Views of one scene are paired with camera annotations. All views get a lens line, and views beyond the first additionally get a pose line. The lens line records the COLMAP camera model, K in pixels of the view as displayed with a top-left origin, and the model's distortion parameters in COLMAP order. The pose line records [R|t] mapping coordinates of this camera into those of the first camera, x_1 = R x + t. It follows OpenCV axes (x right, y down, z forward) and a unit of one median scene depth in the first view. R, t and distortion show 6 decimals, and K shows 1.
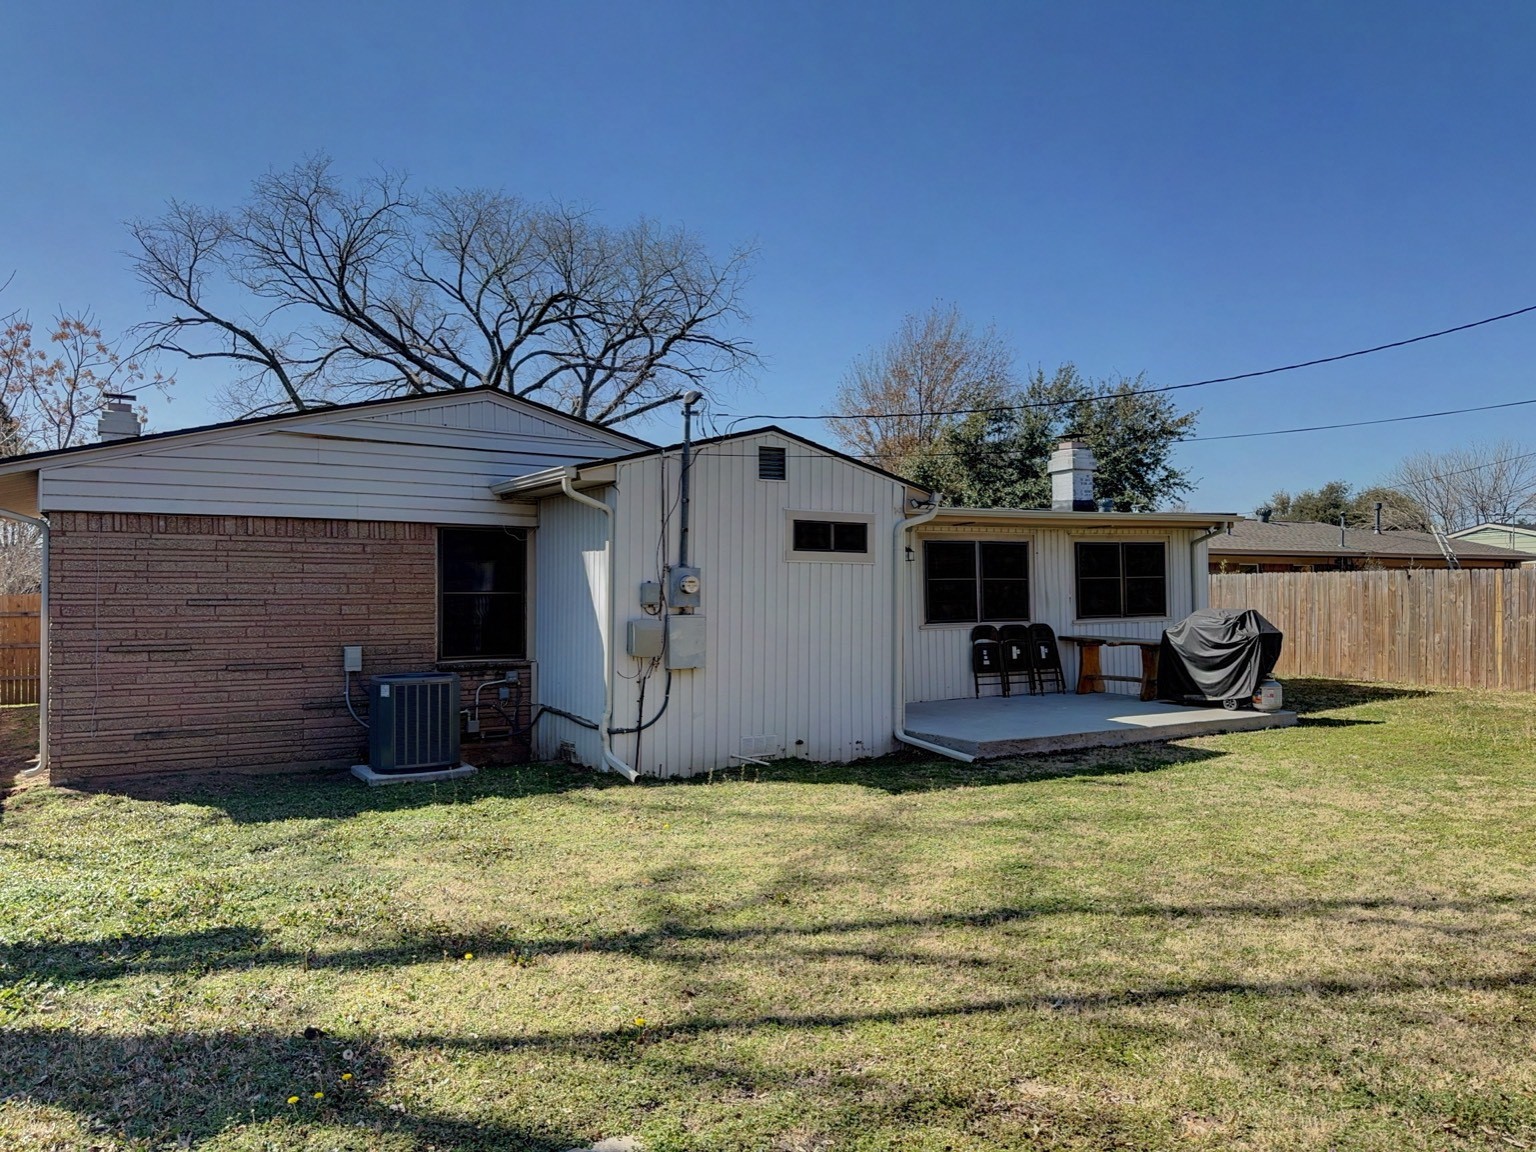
lens RADIAL K [[1070.1, 0, 768.0], [0, 1070.1, 576.0], [0, 0, 1]] dist [0.159987, -0.327508]
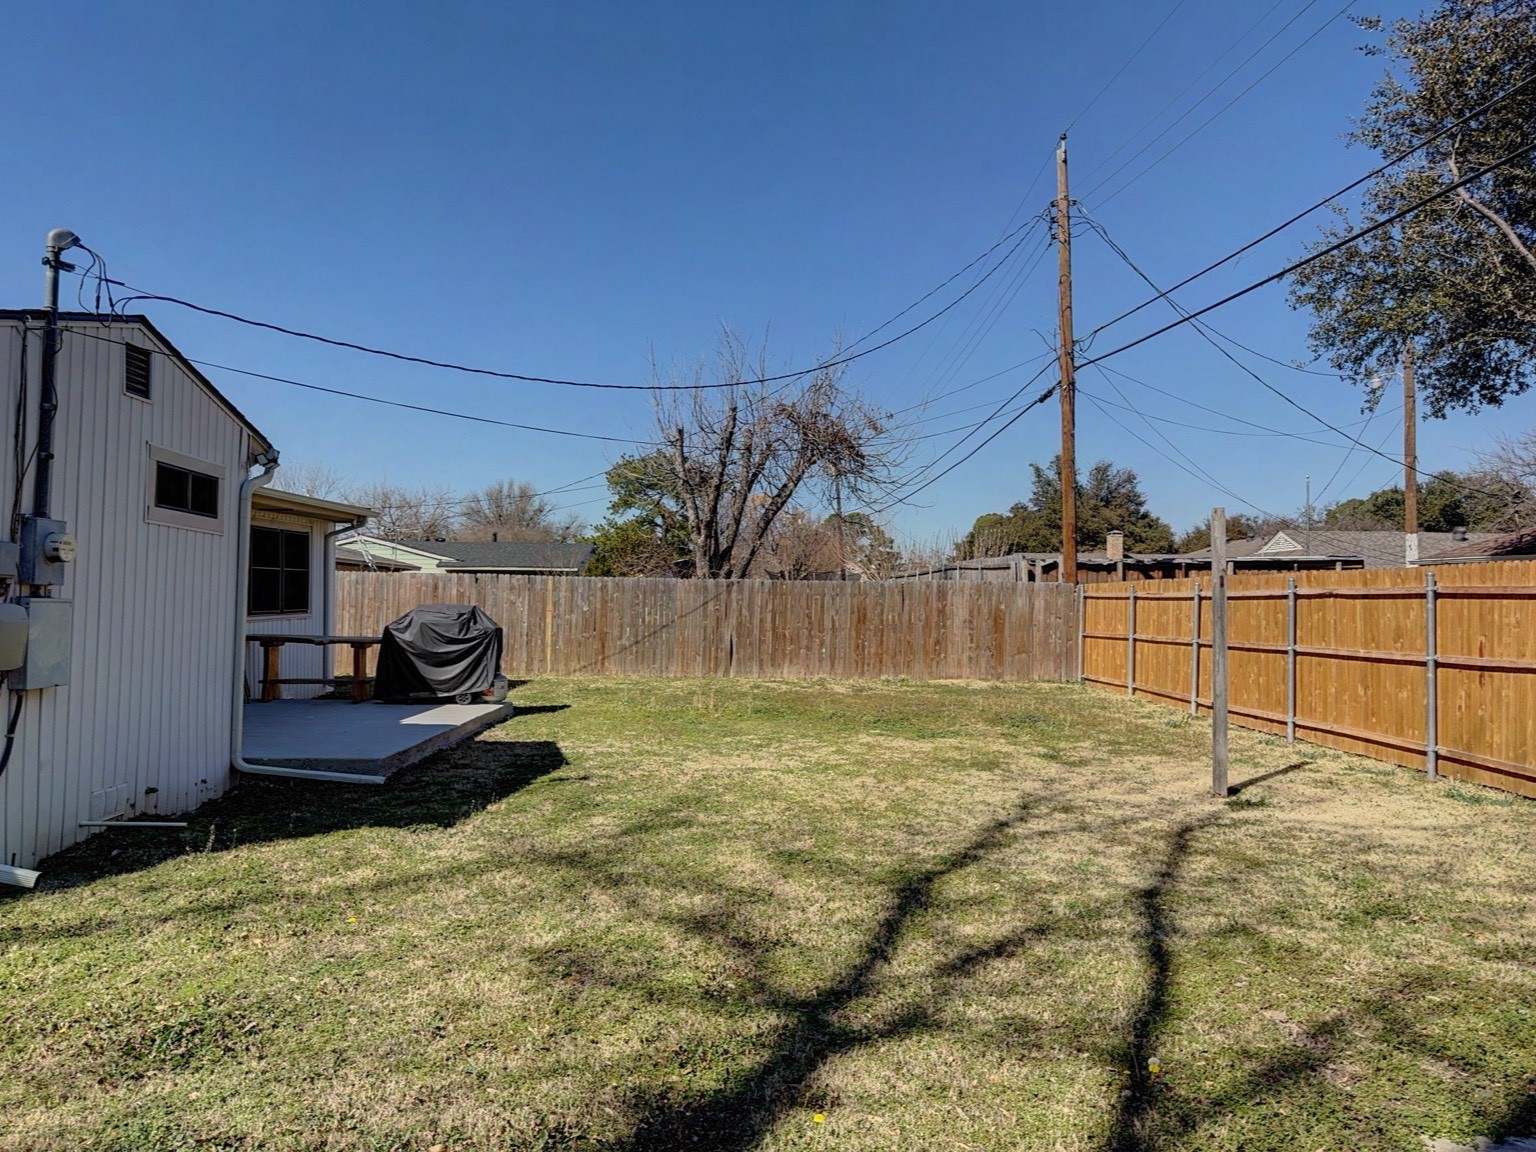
lens RADIAL K [[1070.1, 0, 768.0], [0, 1070.1, 576.0], [0, 0, 1]] dist [0.159987, -0.327508]
pose [[0.478671, 0.037843, 0.877178, -0.328305], [-0.033376, 0.999133, -0.024892, 0.020430], [-0.877360, -0.017361, 0.479519, 0.282925]]
